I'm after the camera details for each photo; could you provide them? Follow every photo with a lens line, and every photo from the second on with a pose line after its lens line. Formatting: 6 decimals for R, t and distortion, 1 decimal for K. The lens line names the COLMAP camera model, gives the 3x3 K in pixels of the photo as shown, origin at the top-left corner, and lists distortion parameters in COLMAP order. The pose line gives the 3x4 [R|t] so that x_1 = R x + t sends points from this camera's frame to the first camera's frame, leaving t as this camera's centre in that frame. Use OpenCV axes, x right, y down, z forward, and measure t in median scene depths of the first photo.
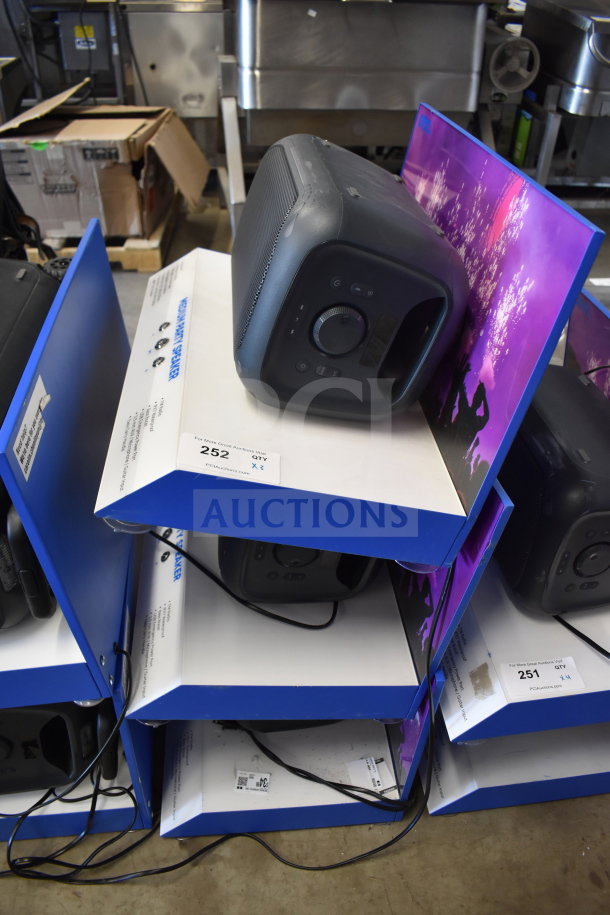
lens RADIAL K [[715.0, 0, 305.0], [0, 715.0, 457.5], [0, 0, 1]] dist [-0.103498, 0.004153]
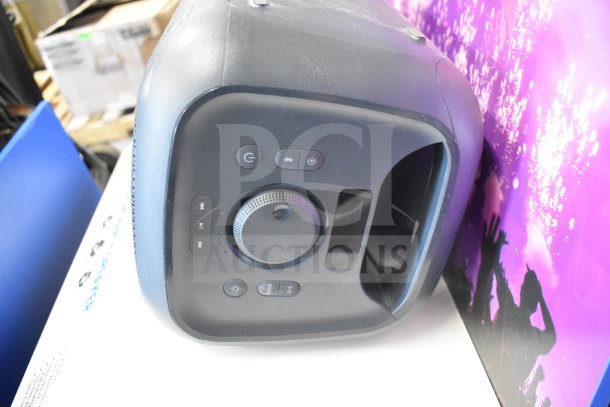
lens RADIAL K [[561.2, 0, 305.0], [0, 561.2, 203.5], [0, 0, 1]] dist [-0.085992, 0.001105]
pose [[0.978540, -0.169012, -0.117879, 0.126262], [0.160852, 0.984074, -0.075667, -0.152720], [0.128790, 0.055082, 0.990141, 0.508937]]
